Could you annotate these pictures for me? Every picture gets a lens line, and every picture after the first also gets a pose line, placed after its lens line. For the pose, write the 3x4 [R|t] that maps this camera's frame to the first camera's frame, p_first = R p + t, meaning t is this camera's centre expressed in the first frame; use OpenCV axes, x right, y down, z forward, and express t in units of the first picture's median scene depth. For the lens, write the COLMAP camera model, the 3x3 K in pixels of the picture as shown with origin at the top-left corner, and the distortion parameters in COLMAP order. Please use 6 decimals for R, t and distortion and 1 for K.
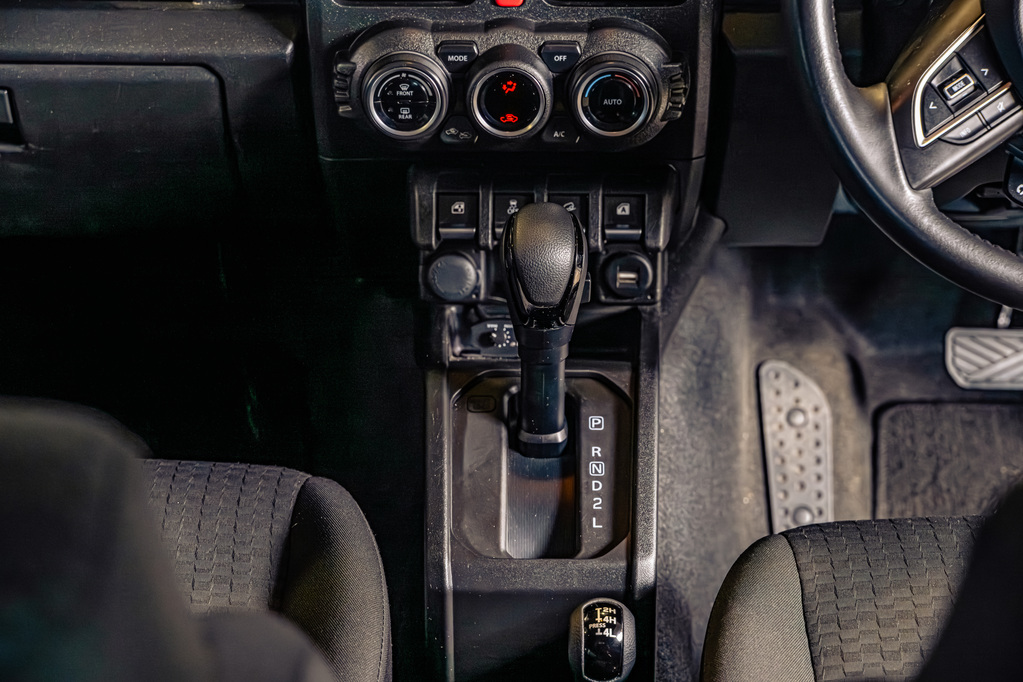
lens RADIAL K [[2149.2, 0, 511.6], [0, 2149.2, 340.8], [0, 0, 1]] dist [0.002082, 0.000000]
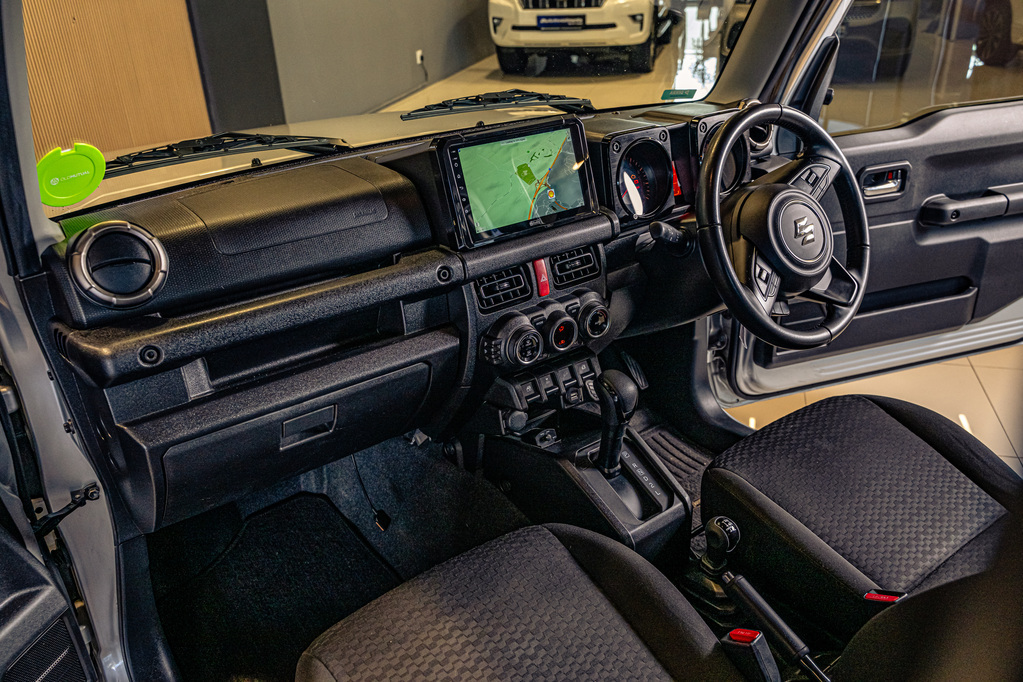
lens RADIAL K [[812.6, 0, 513.0], [0, 812.6, 342.4], [0, 0, 1]] dist [0.027264, -0.018741]
pose [[0.782289, -0.284959, 0.553916, -0.522230], [0.315948, 0.947872, 0.041419, -0.156092], [-0.536844, 0.142607, 0.831542, 0.312276]]
